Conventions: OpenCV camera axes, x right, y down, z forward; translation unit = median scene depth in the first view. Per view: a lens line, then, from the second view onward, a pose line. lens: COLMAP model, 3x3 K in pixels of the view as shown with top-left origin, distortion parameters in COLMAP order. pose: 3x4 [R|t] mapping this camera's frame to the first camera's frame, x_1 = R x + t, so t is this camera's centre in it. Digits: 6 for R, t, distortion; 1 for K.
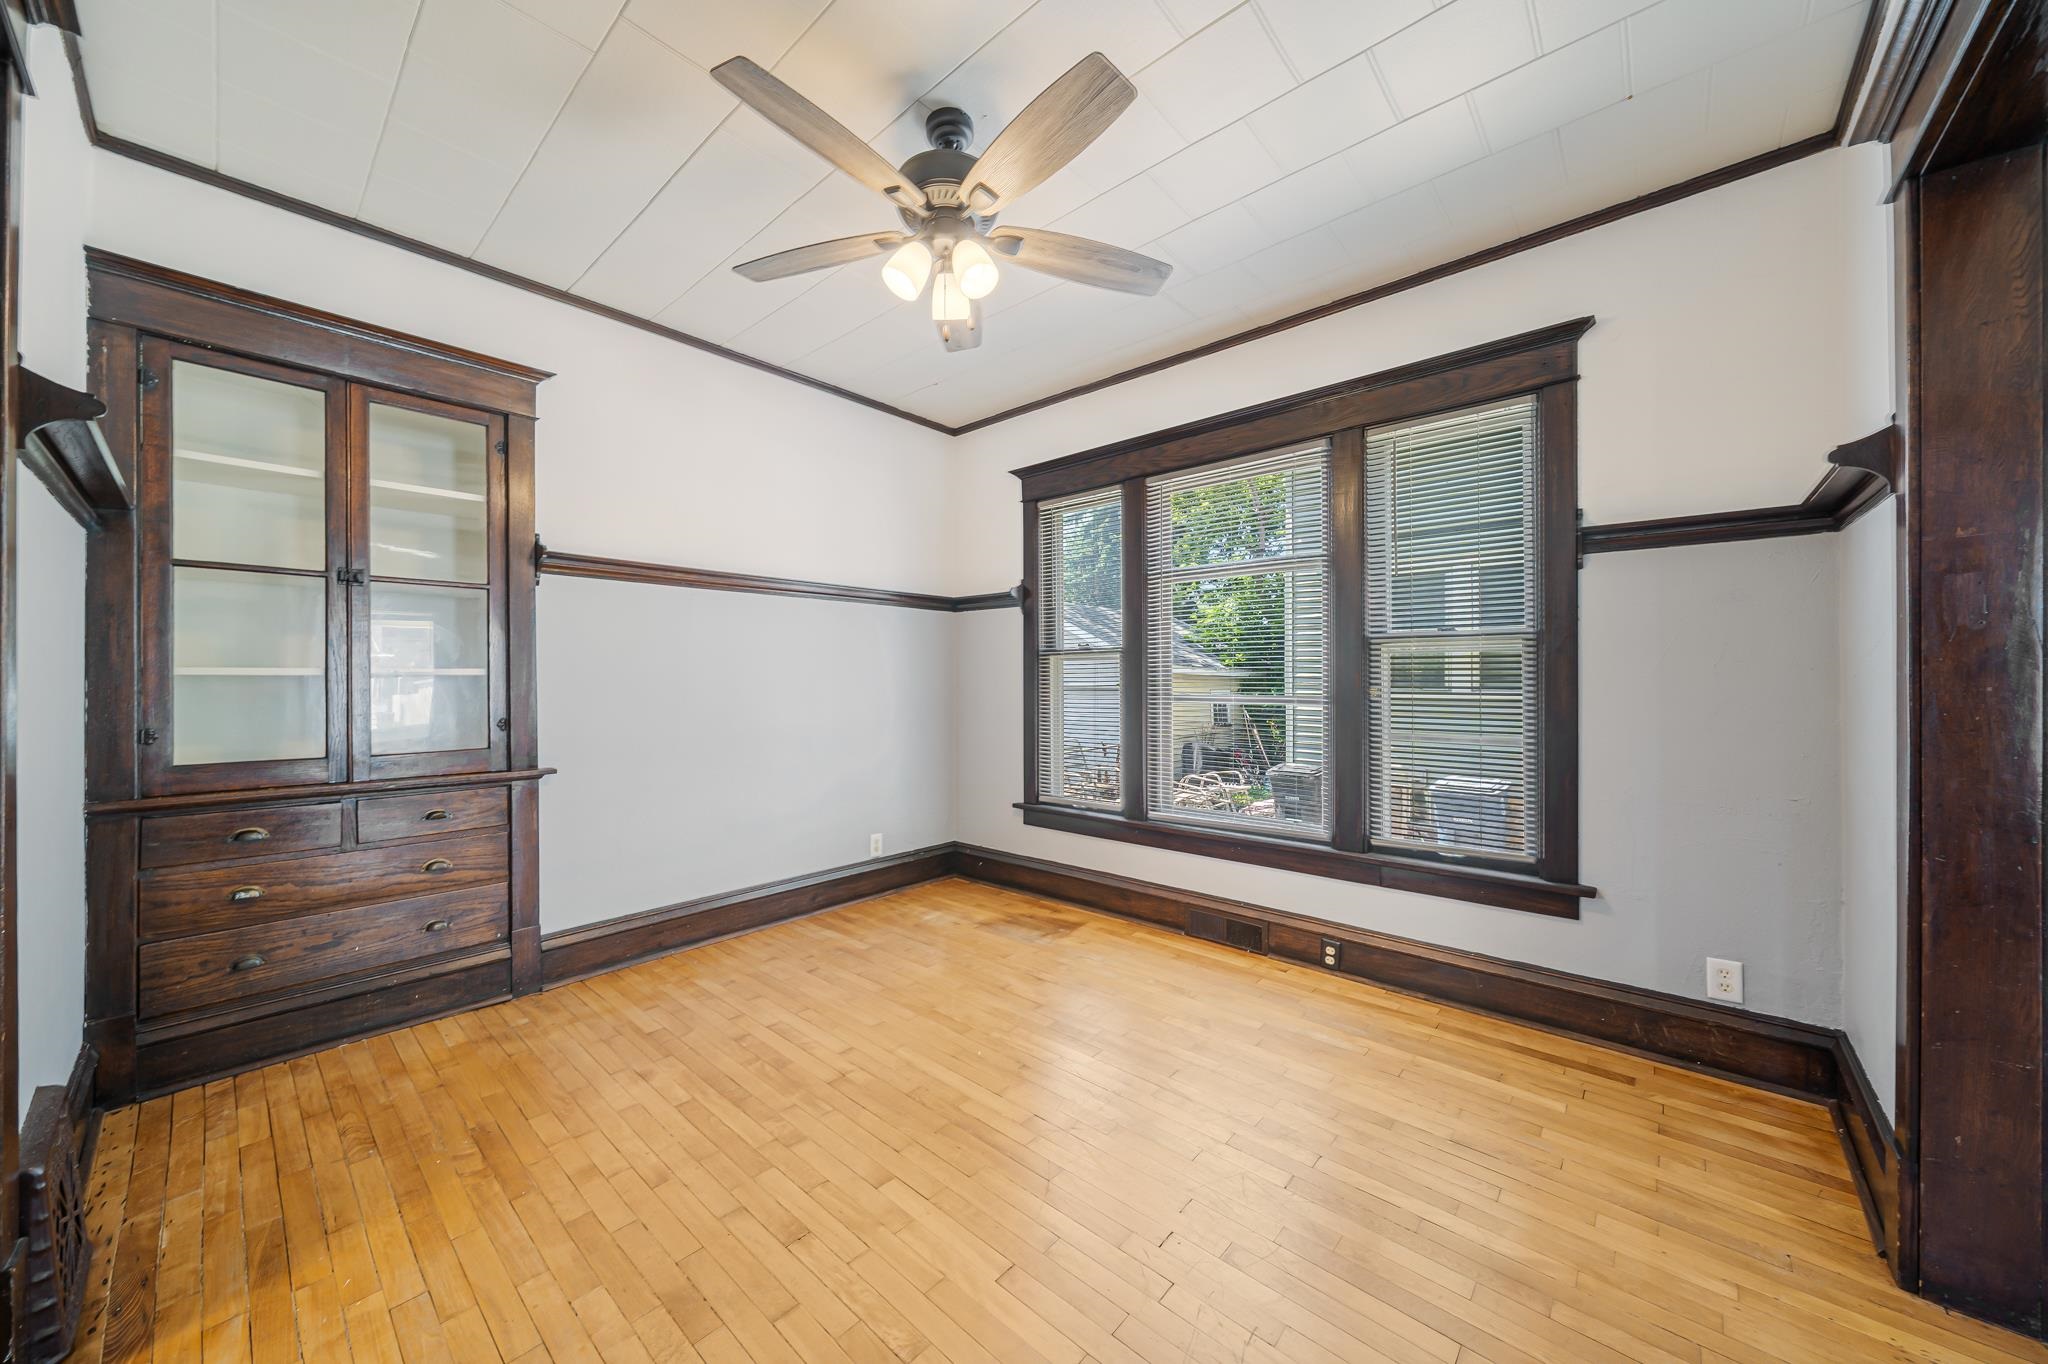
lens RADIAL K [[716.8, 0, 1013.9], [0, 716.8, 683.1], [0, 0, 1]] dist [-0.002867, -0.000198]
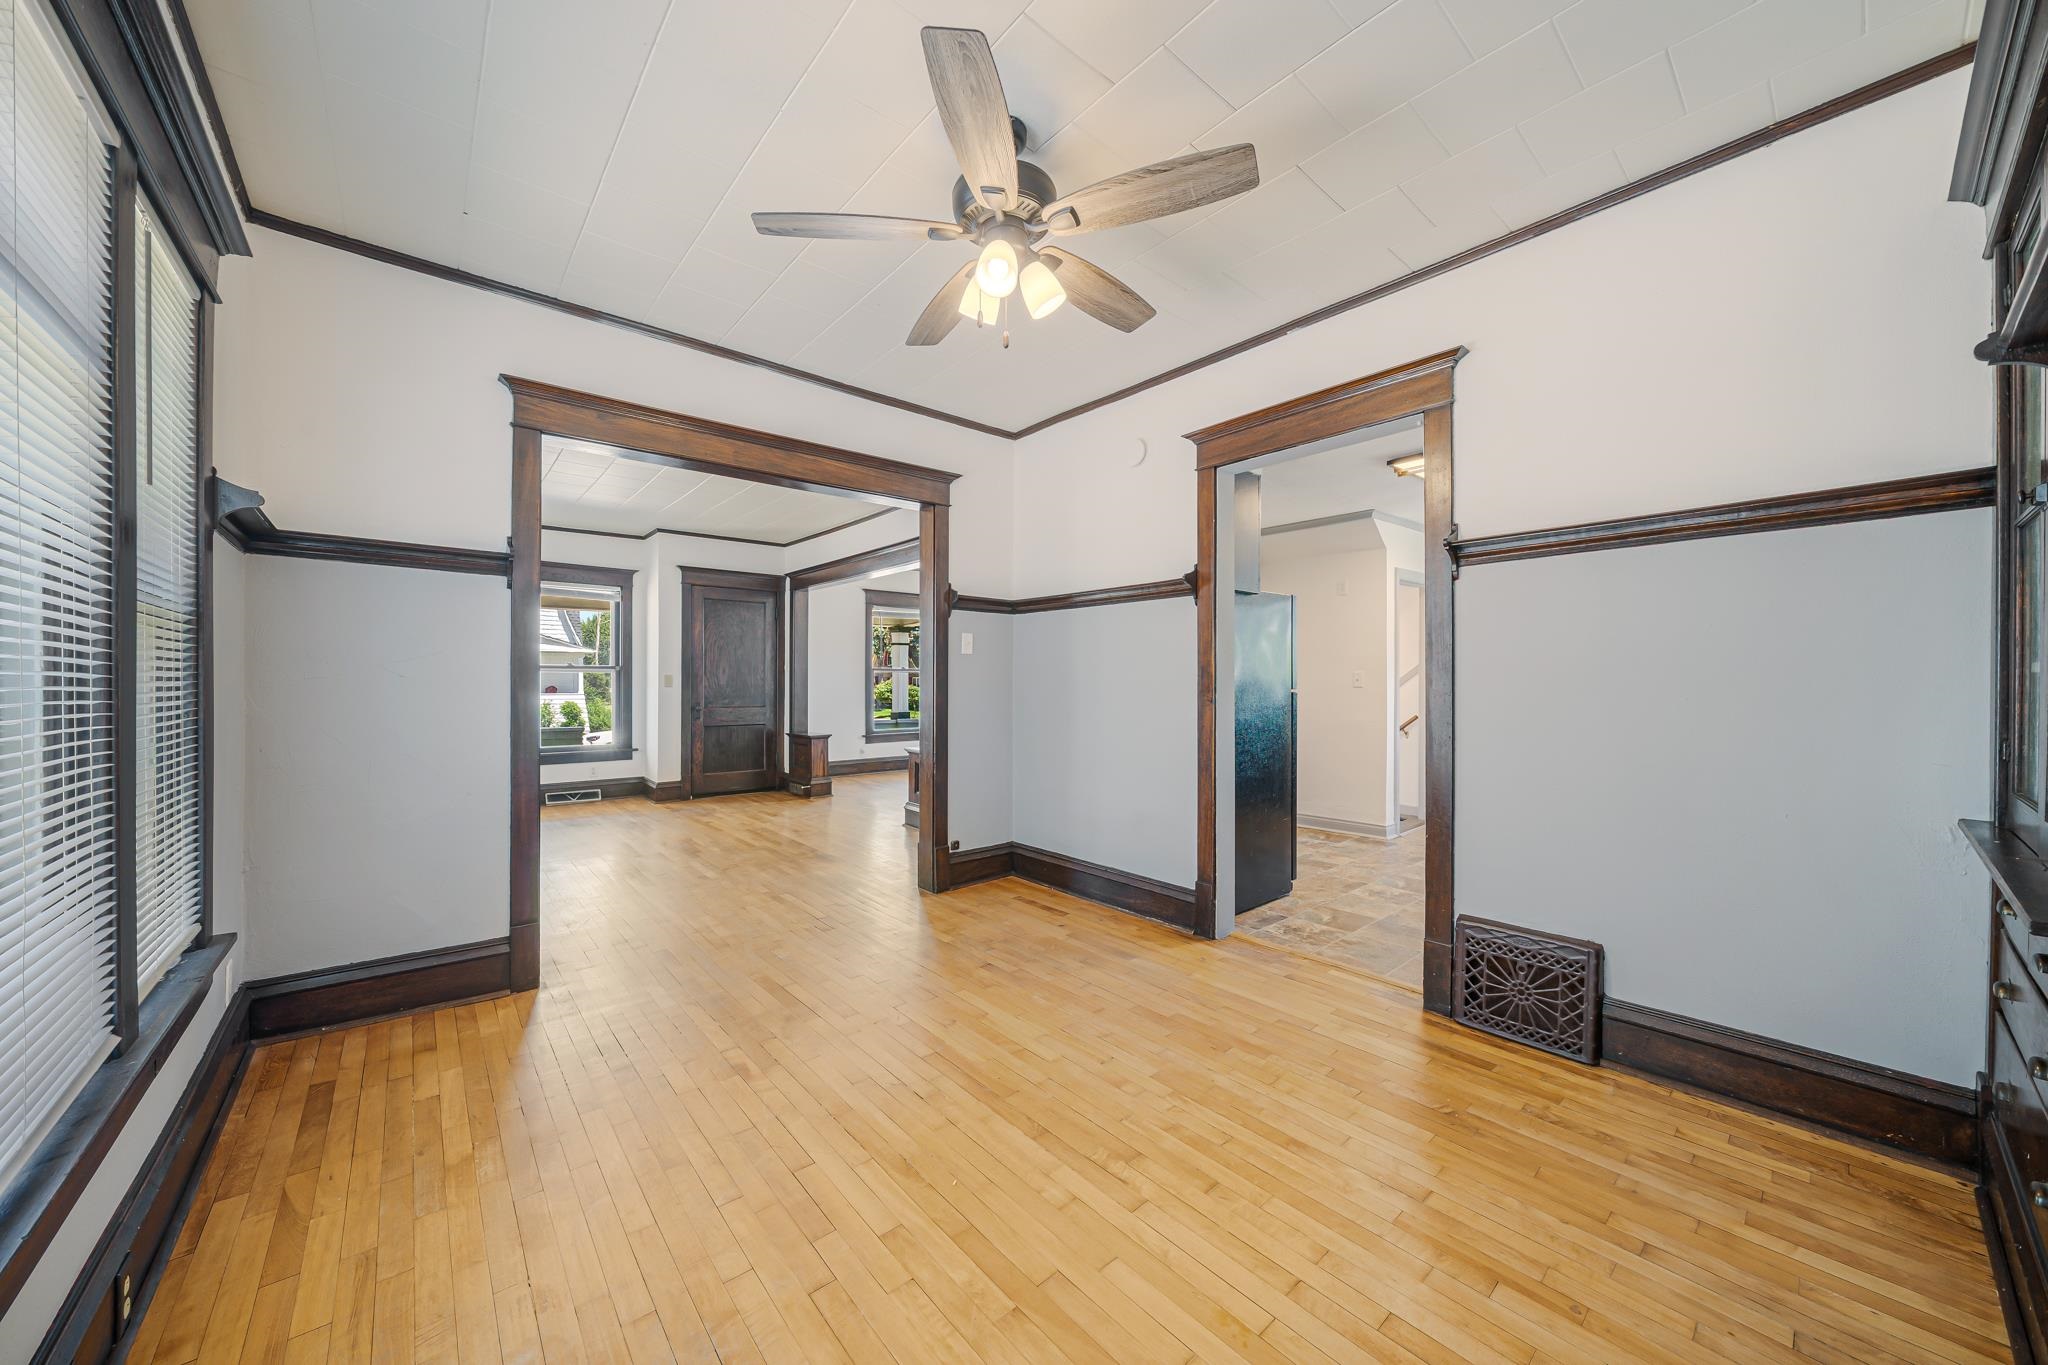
lens RADIAL K [[716.8, 0, 1013.9], [0, 716.8, 683.6], [0, 0, 1]] dist [-0.002867, -0.000198]
pose [[-0.989824, -0.000516, 0.142295, -0.194406], [0.000110, 0.999990, 0.004392, -0.003529], [-0.142296, 0.004363, -0.989815, 1.565590]]
